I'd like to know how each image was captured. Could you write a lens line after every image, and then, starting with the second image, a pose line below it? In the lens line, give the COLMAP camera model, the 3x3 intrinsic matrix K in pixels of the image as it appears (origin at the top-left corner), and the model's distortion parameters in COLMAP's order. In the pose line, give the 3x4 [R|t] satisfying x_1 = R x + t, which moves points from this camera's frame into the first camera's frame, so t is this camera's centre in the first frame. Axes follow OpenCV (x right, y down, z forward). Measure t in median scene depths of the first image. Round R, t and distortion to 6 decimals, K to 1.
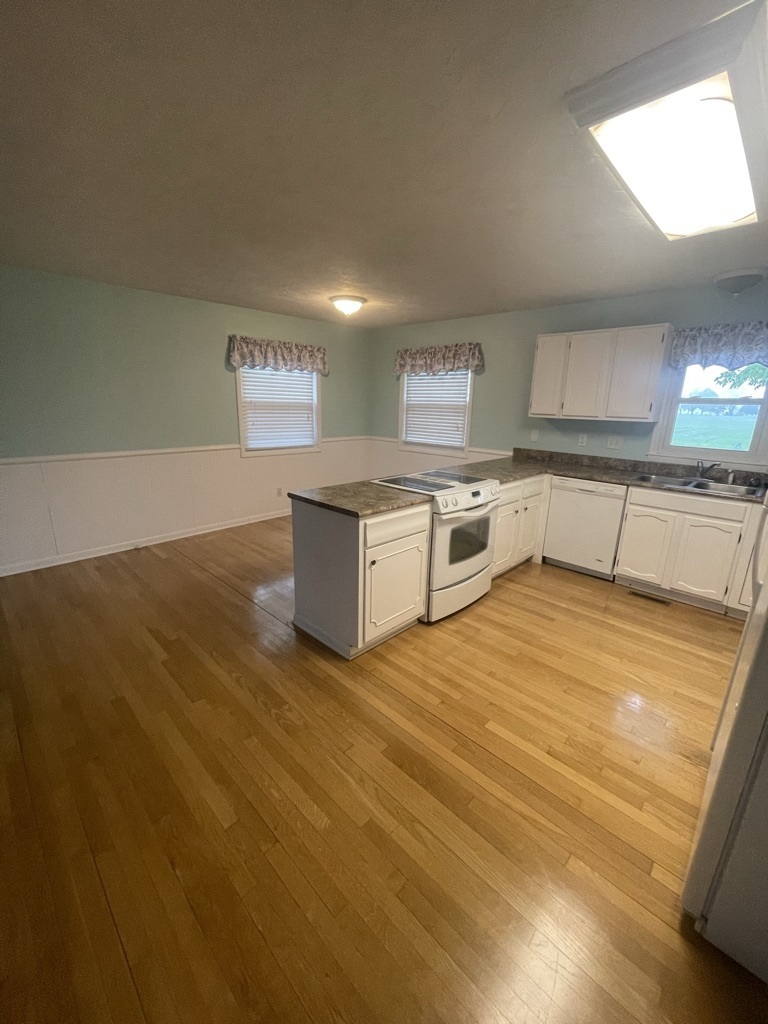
lens RADIAL K [[411.7, 0, 384.0], [0, 411.7, 512.0], [0, 0, 1]] dist [-0.001863, -0.000121]
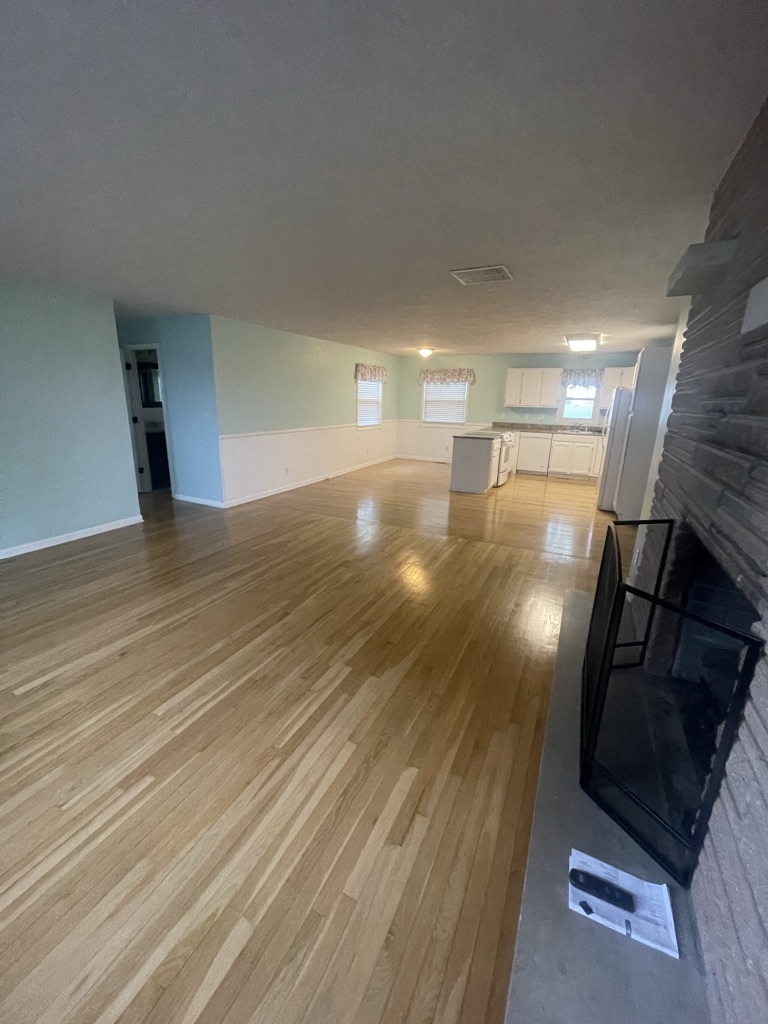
lens RADIAL K [[411.7, 0, 384.0], [0, 411.7, 512.0], [0, 0, 1]] dist [-0.001863, -0.000121]
pose [[0.949895, -0.085606, 0.300619, -0.863162], [0.080237, 0.996319, 0.030185, 0.186540], [-0.302096, -0.004552, 0.953267, -0.789987]]
